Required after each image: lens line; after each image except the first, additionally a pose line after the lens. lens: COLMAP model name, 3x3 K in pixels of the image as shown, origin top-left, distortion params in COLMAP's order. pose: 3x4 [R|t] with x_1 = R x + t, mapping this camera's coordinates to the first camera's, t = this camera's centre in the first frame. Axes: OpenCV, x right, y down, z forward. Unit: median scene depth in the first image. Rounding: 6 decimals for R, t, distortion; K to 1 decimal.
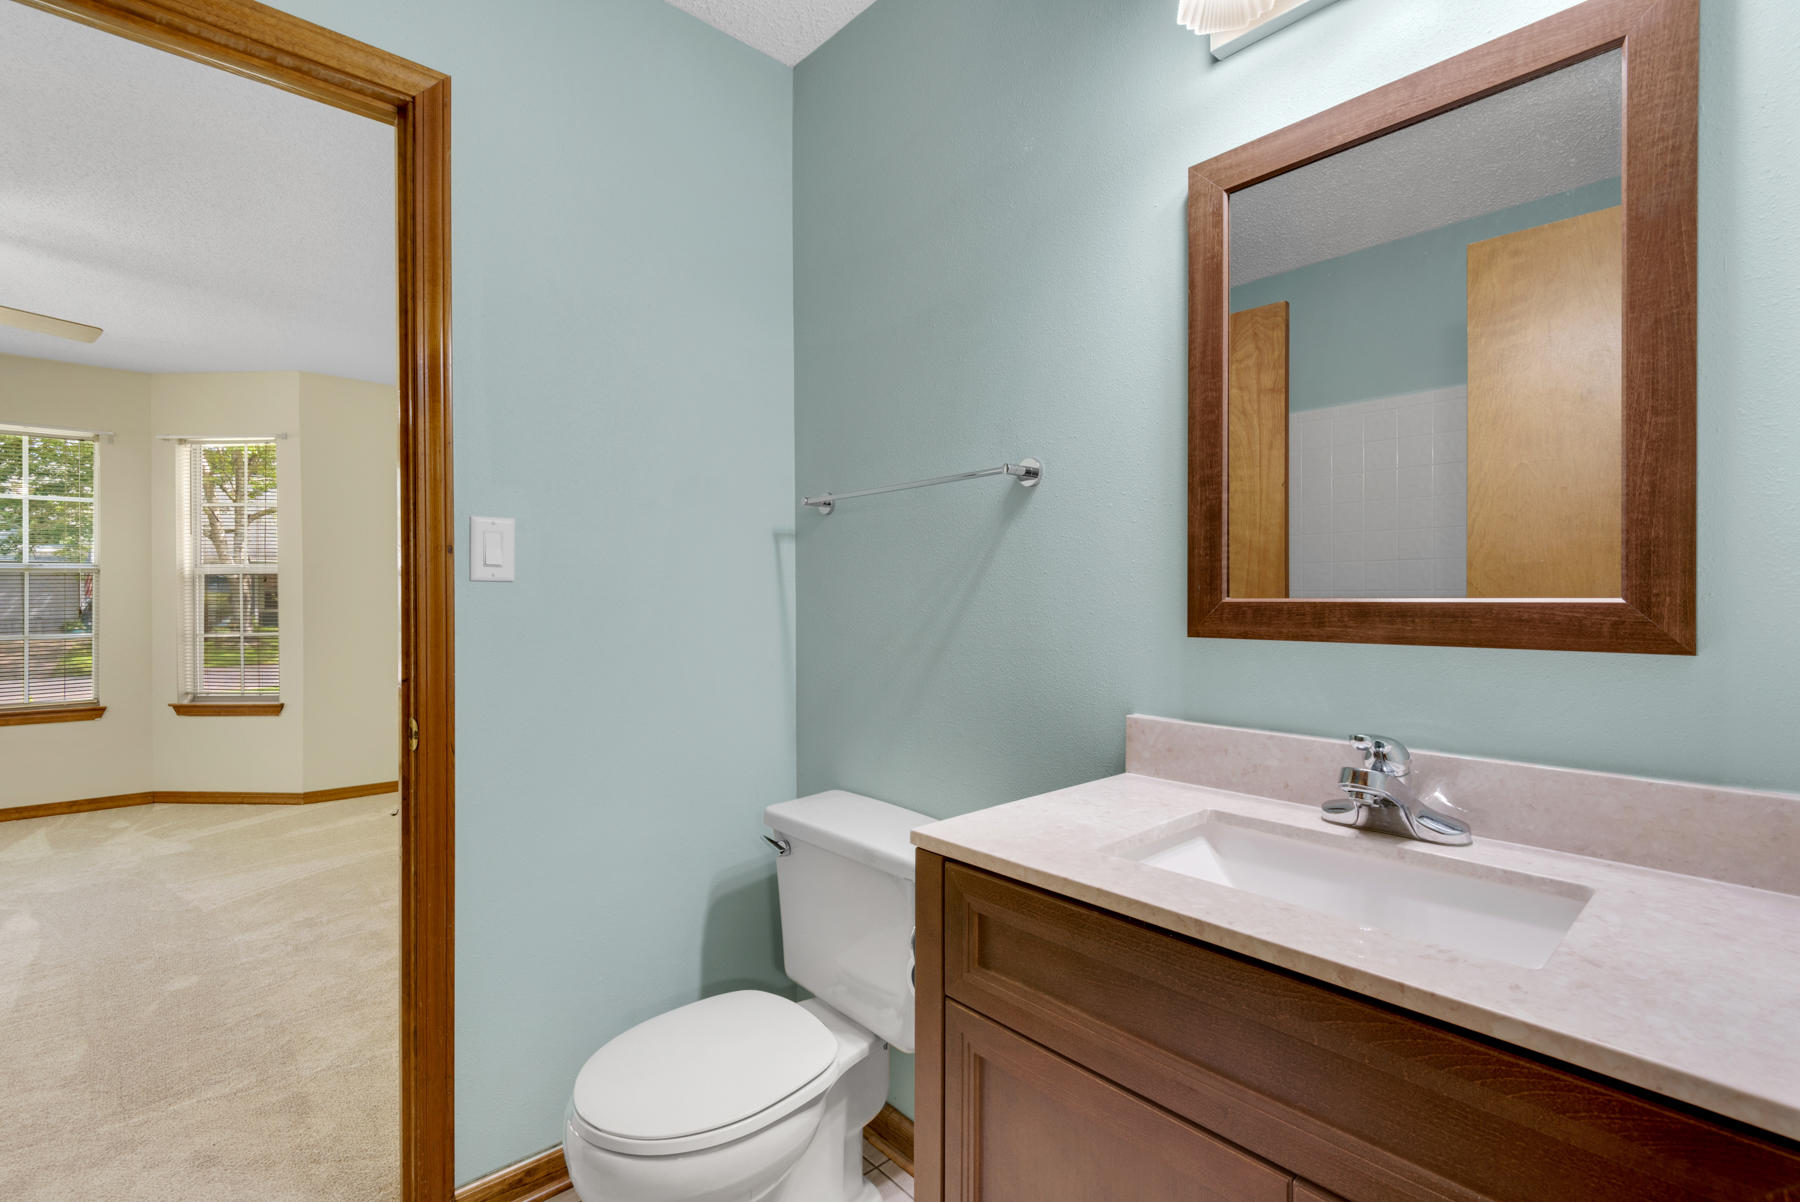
lens RADIAL K [[823.8, 0, 894.0], [0, 823.8, 594.8], [0, 0, 1]] dist [0.018872, -0.010281]
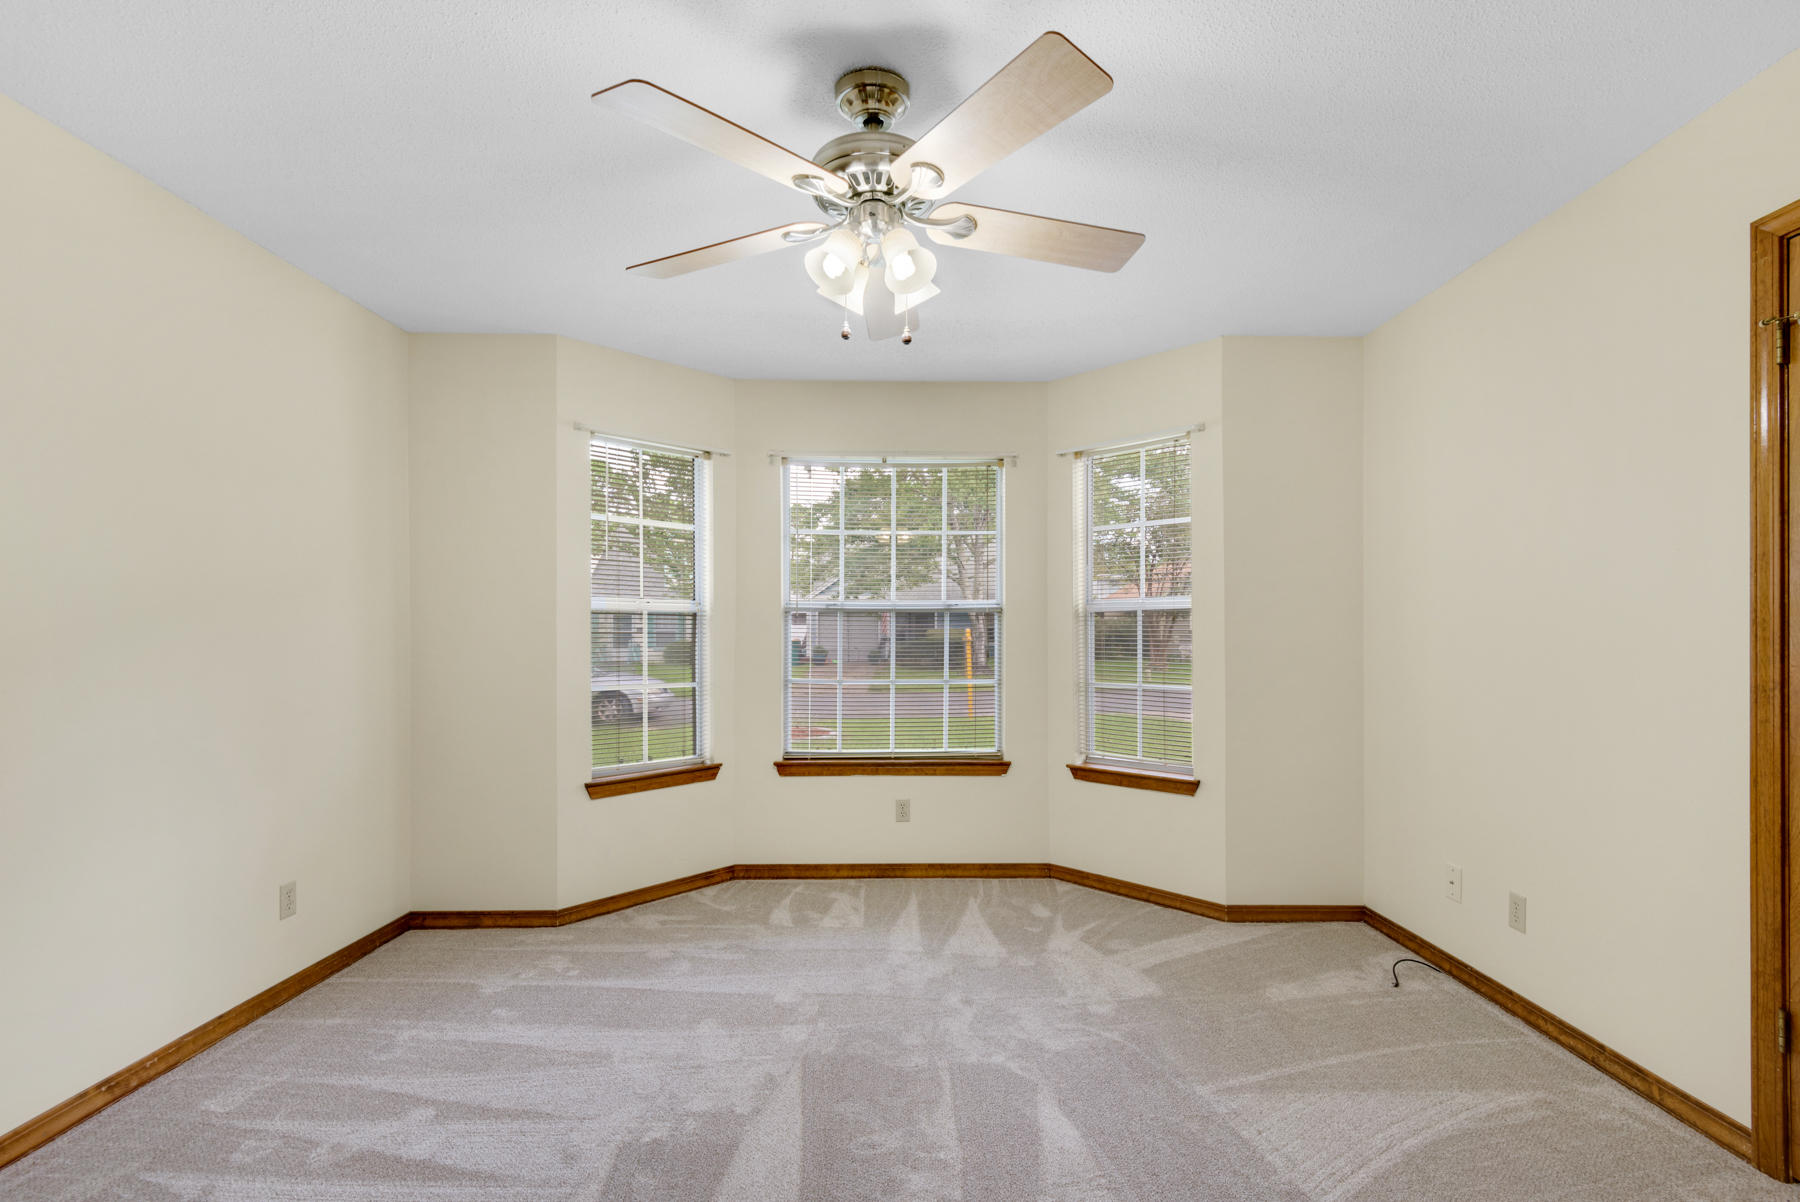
lens RADIAL K [[823.8, 0, 920.2], [0, 823.8, 629.6], [0, 0, 1]] dist [0.018872, -0.010281]
pose [[0.759257, -0.003360, -0.650783, -0.438496], [-0.000892, 0.999980, -0.006203, -0.001478], [0.650791, 0.005290, 0.759239, 0.262103]]
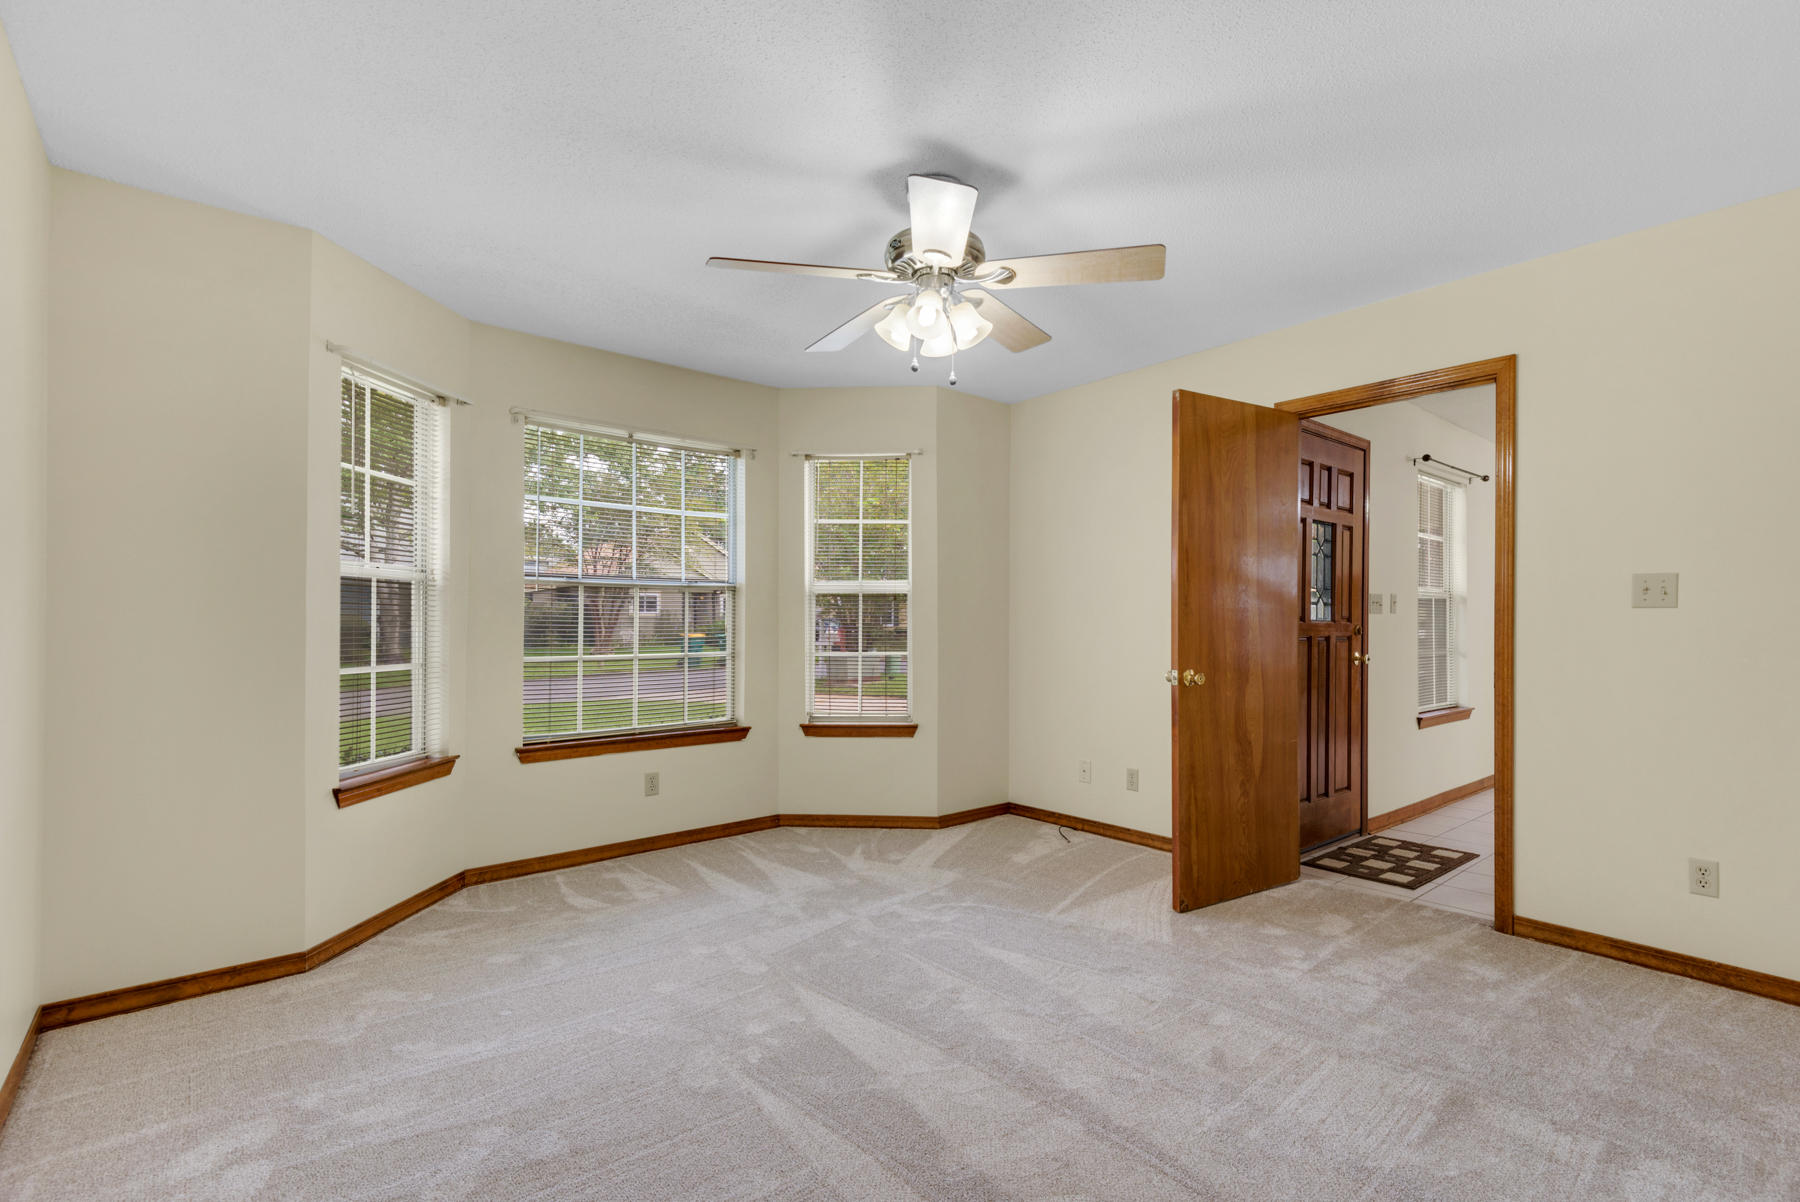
lens RADIAL K [[823.8, 0, 926.2], [0, 823.8, 610.4], [0, 0, 1]] dist [0.018872, -0.010281]
pose [[0.999938, 0.000929, -0.011079, -0.715051], [-0.001086, 0.999900, -0.014094, 0.010675], [0.011065, 0.014105, 0.999839, 0.030816]]
